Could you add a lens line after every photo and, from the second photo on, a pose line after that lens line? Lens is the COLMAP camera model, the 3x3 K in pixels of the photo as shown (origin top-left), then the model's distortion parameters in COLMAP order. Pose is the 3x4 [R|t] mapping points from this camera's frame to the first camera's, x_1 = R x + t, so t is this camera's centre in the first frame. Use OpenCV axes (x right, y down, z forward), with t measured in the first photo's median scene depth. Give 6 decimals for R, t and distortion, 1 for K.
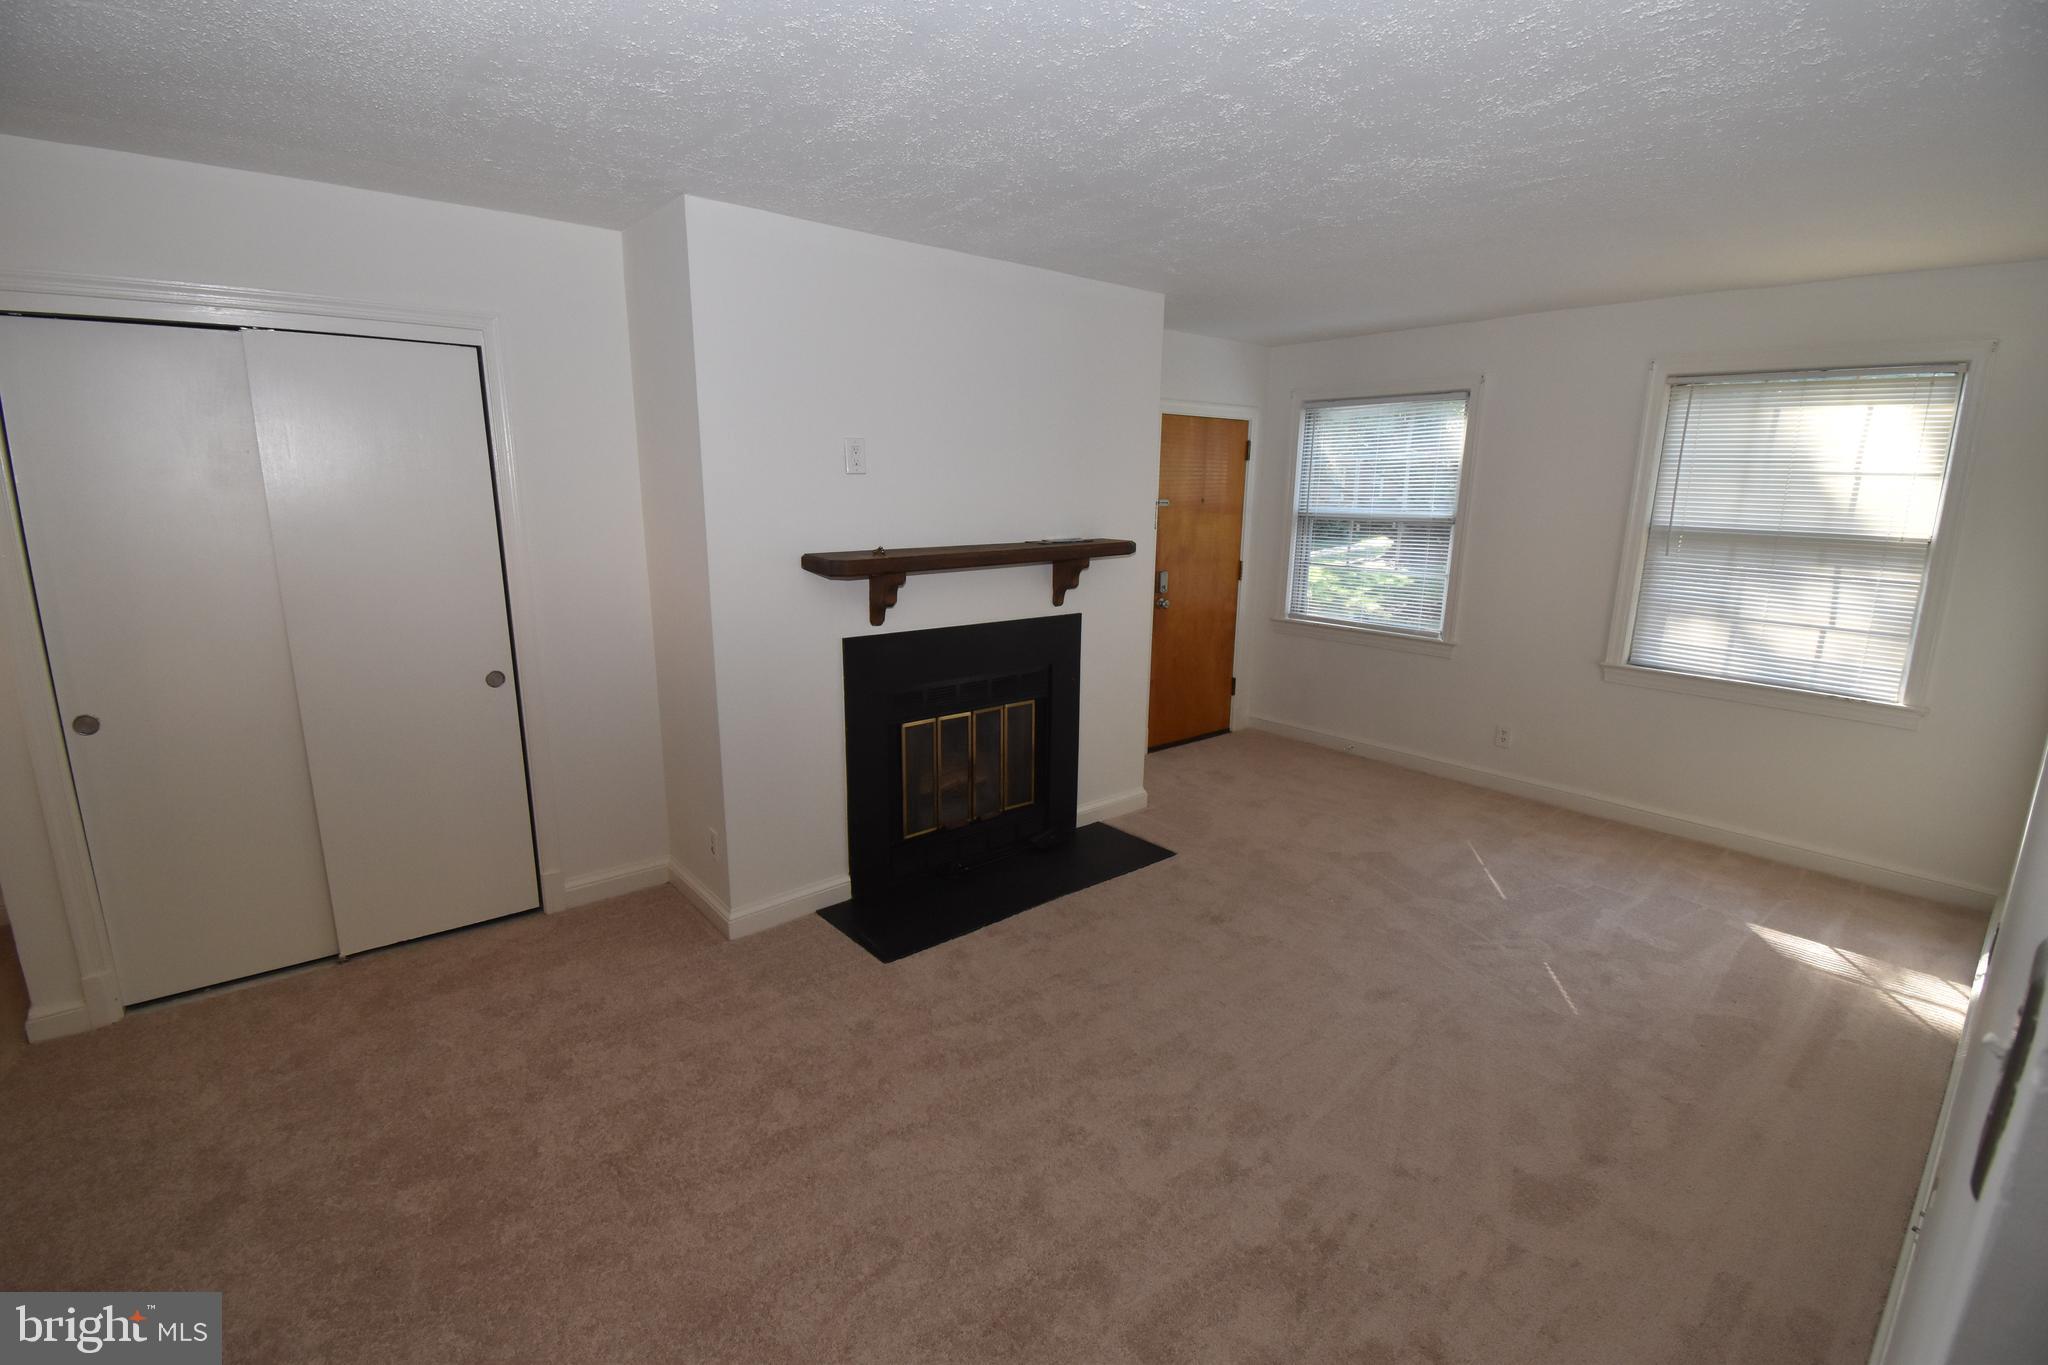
lens RADIAL K [[899.0, 0, 1021.6], [0, 899.0, 686.0], [0, 0, 1]] dist [0.016639, -0.022677]
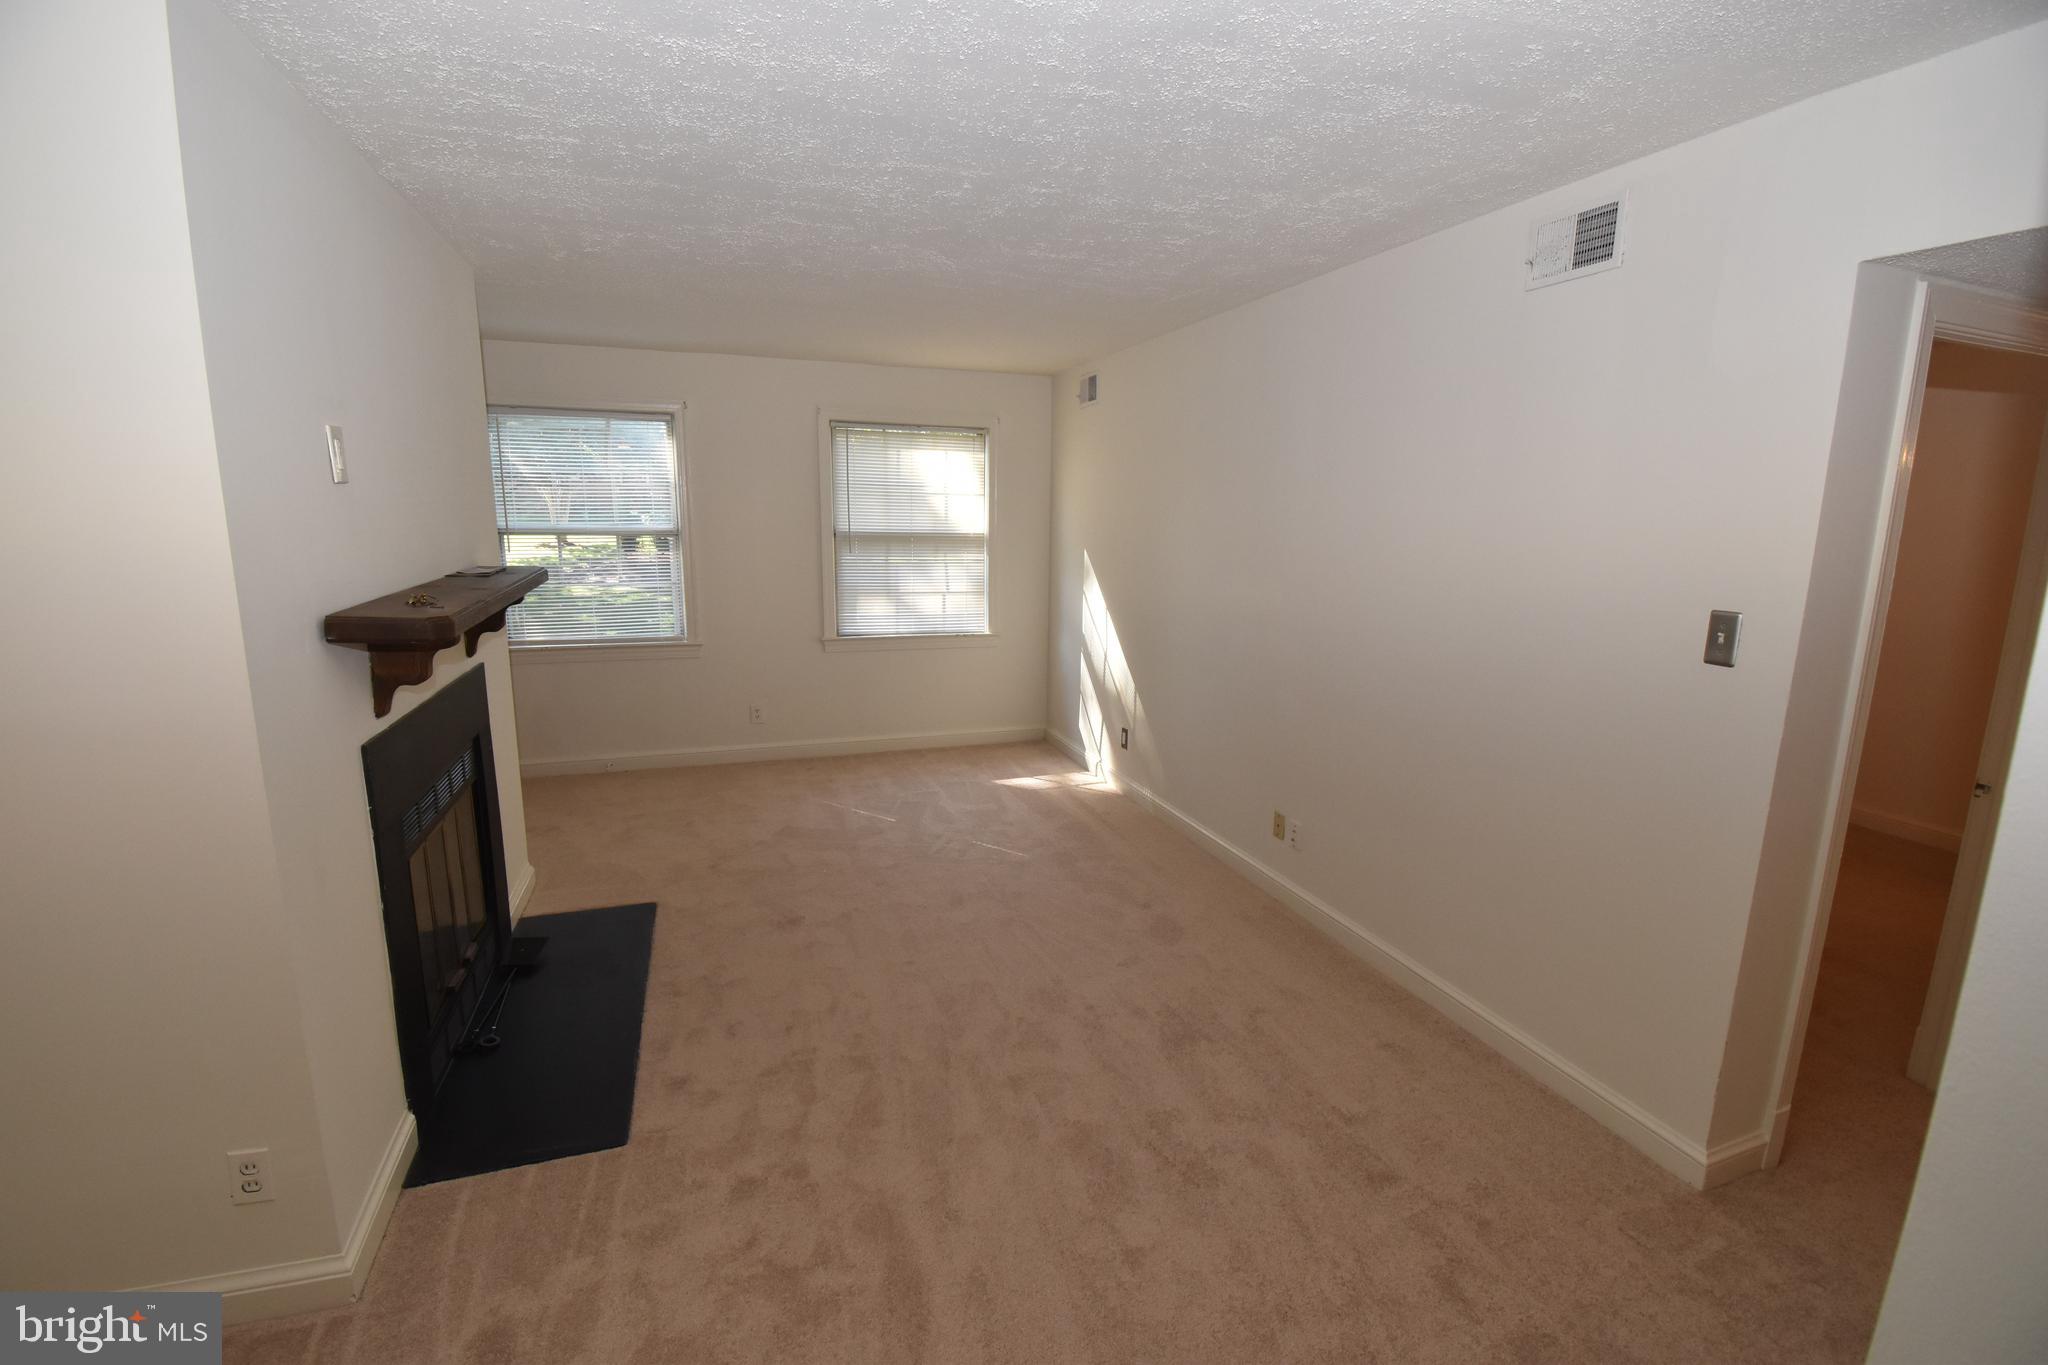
lens RADIAL K [[899.0, 0, 1021.6], [0, 899.0, 686.0], [0, 0, 1]] dist [0.016639, -0.022677]
pose [[0.360981, -0.185853, 0.913866, -0.528677], [0.195362, 0.973268, 0.120764, -0.070722], [-0.911881, 0.134941, 0.387640, 0.297636]]
